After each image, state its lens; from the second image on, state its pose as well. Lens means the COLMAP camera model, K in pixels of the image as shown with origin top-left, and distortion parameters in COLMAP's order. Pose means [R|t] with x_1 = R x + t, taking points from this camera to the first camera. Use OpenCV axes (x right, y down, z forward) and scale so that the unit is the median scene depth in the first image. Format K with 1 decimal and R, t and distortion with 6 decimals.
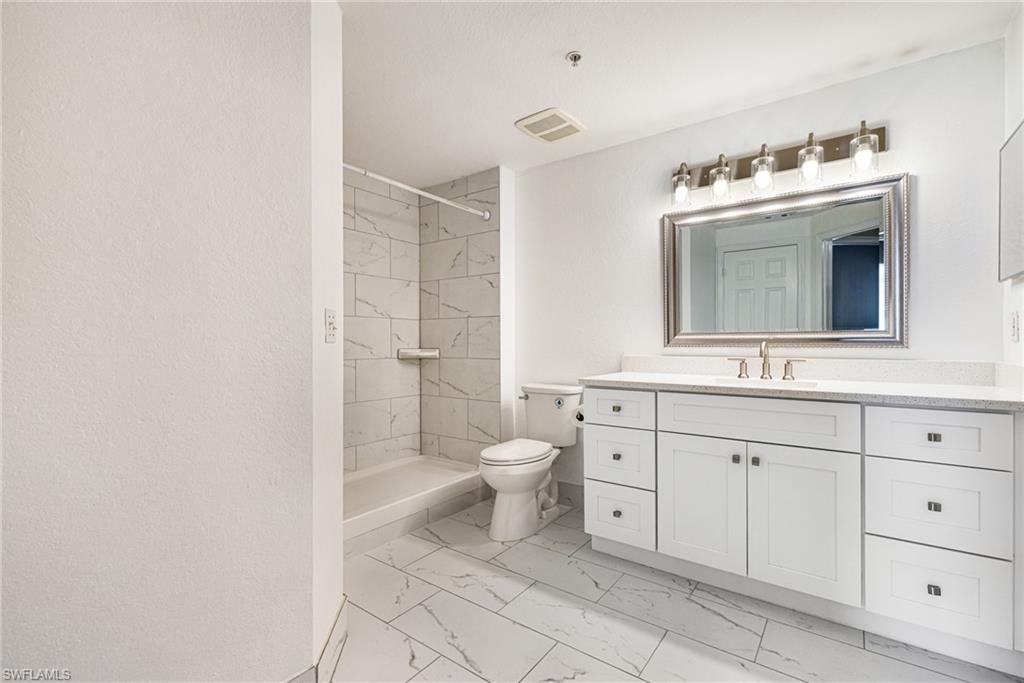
lens RADIAL K [[447.2, 0, 513.7], [0, 447.2, 341.0], [0, 0, 1]] dist [-0.002422, -0.000134]
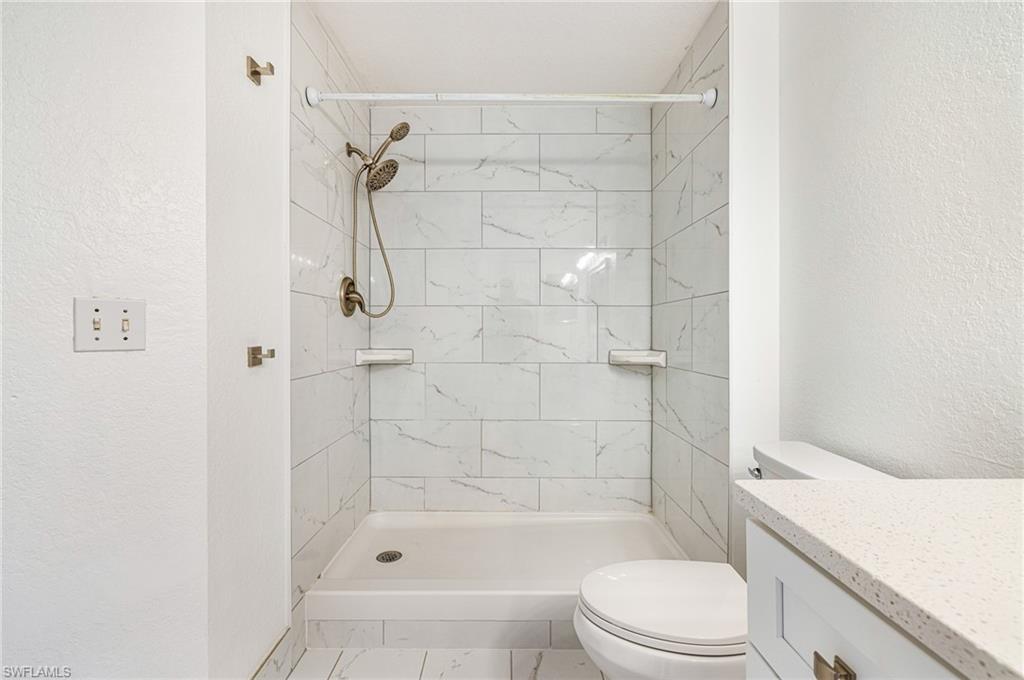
lens RADIAL K [[447.2, 0, 513.7], [0, 447.2, 339.5], [0, 0, 1]] dist [-0.002422, -0.000134]
pose [[0.586869, 0.011468, -0.809601, 0.213679], [-0.003901, 0.999928, 0.011337, -0.006154], [0.809673, -0.003495, 0.586871, 0.485657]]
